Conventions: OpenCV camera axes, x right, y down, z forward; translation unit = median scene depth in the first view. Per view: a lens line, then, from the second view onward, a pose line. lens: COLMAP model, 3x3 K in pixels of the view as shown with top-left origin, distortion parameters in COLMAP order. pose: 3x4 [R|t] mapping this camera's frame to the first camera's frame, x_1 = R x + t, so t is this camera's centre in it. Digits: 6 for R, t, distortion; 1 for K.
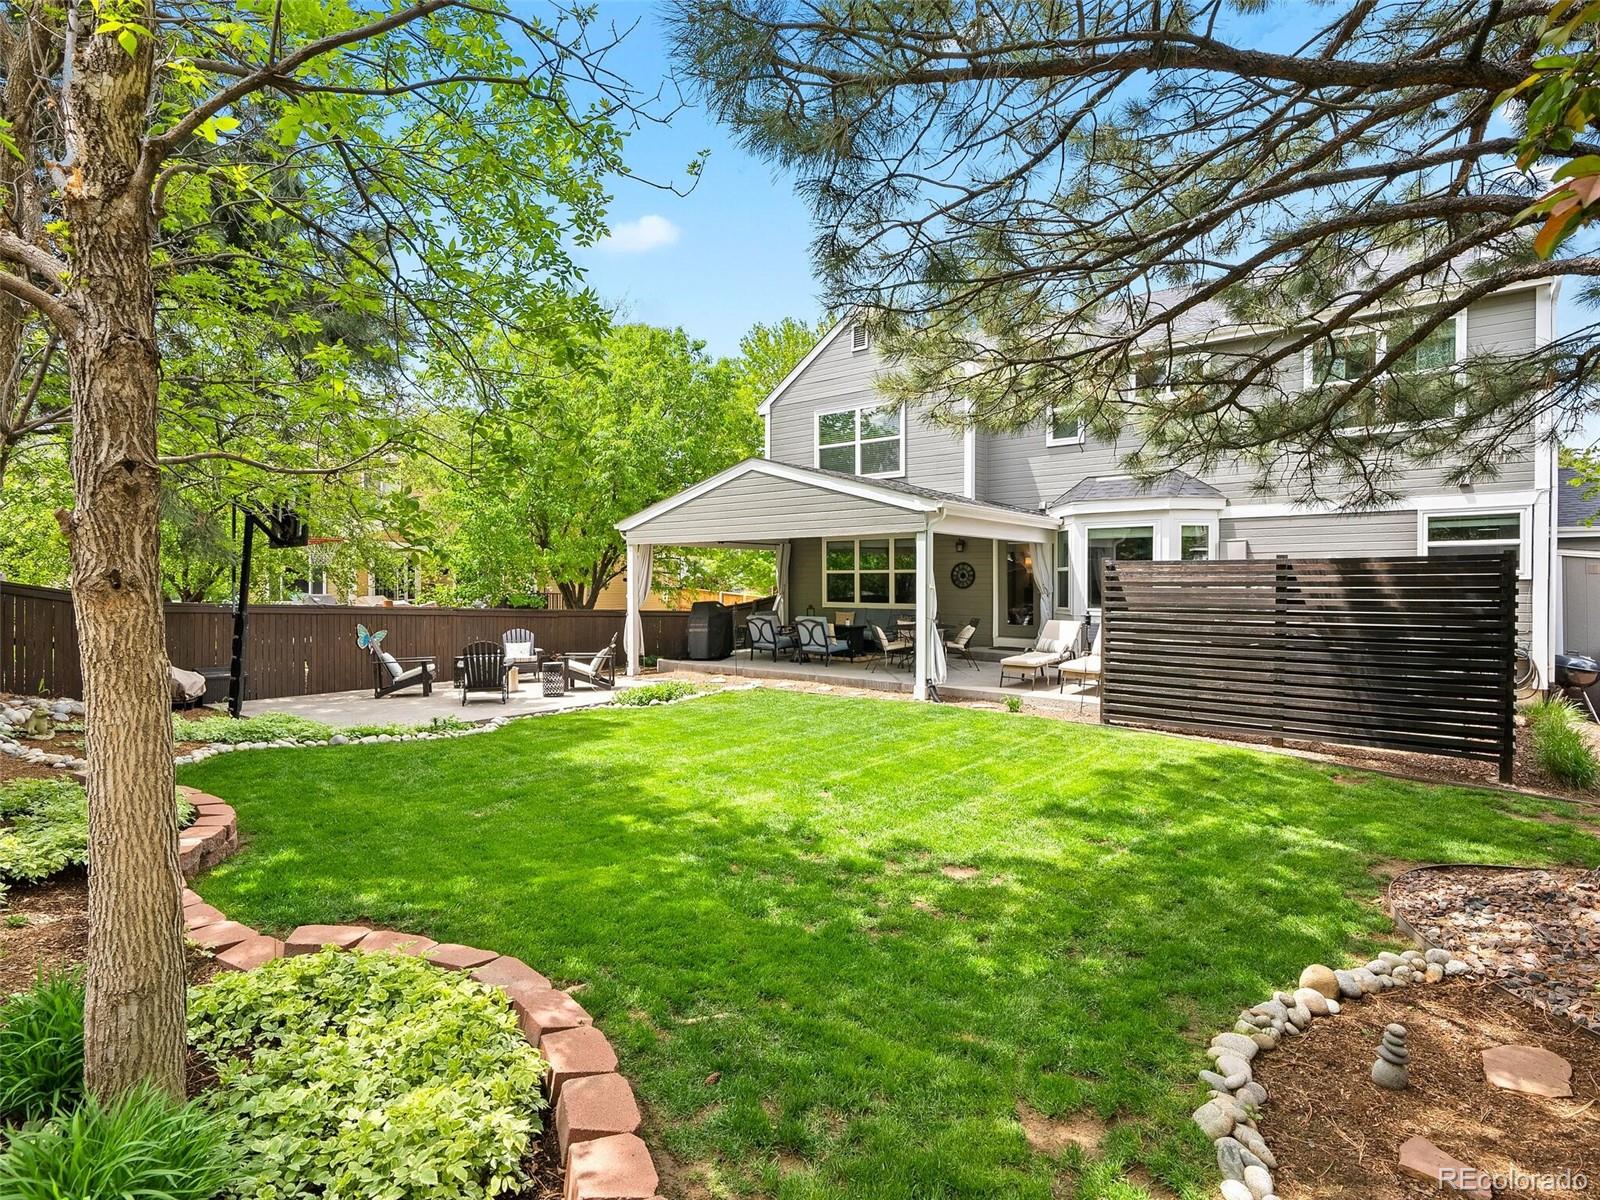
lens RADIAL K [[698.9, 0, 800.0], [0, 698.9, 600.0], [0, 0, 1]] dist [-0.000604, 0.000035]
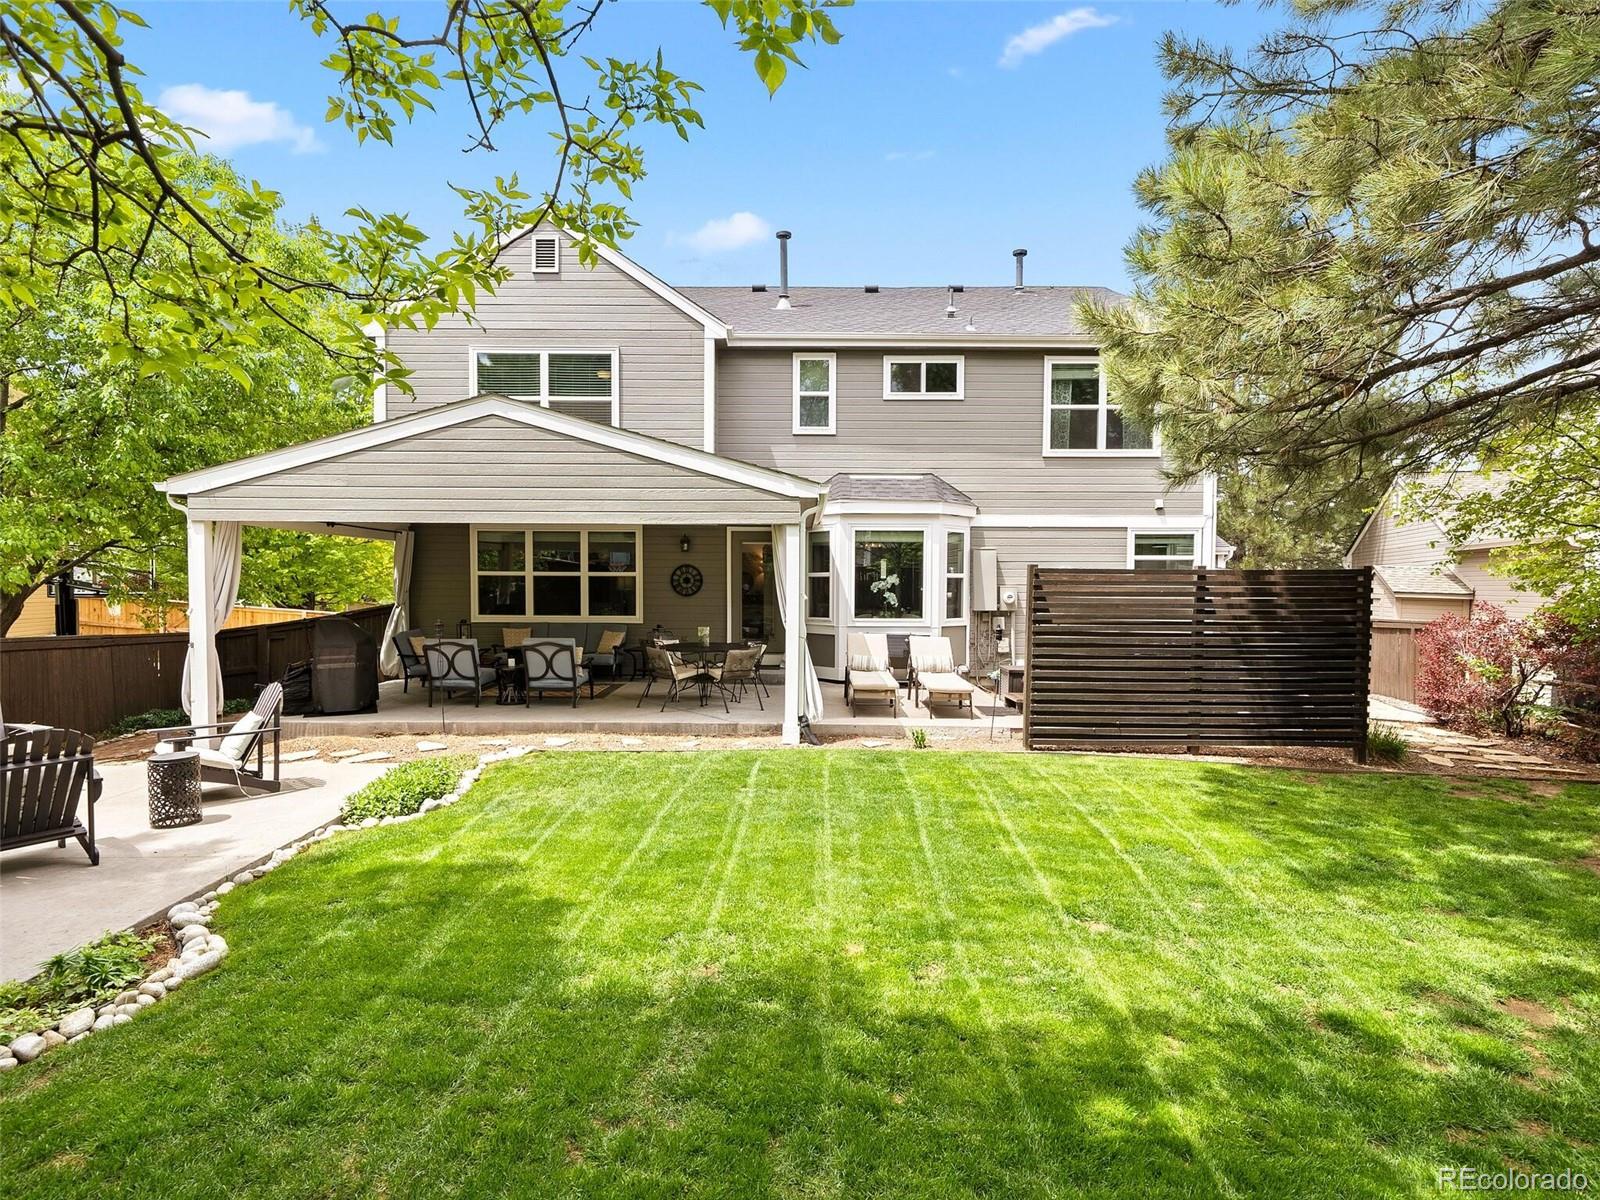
lens RADIAL K [[767.0, 0, 799.7], [0, 767.0, 630.6], [0, 0, 1]] dist [0.001461, 0.000331]
pose [[0.808967, -0.029774, 0.587100, -0.381513], [0.010238, 0.999279, 0.036570, -0.015145], [-0.587766, -0.023573, 0.808688, 0.385226]]
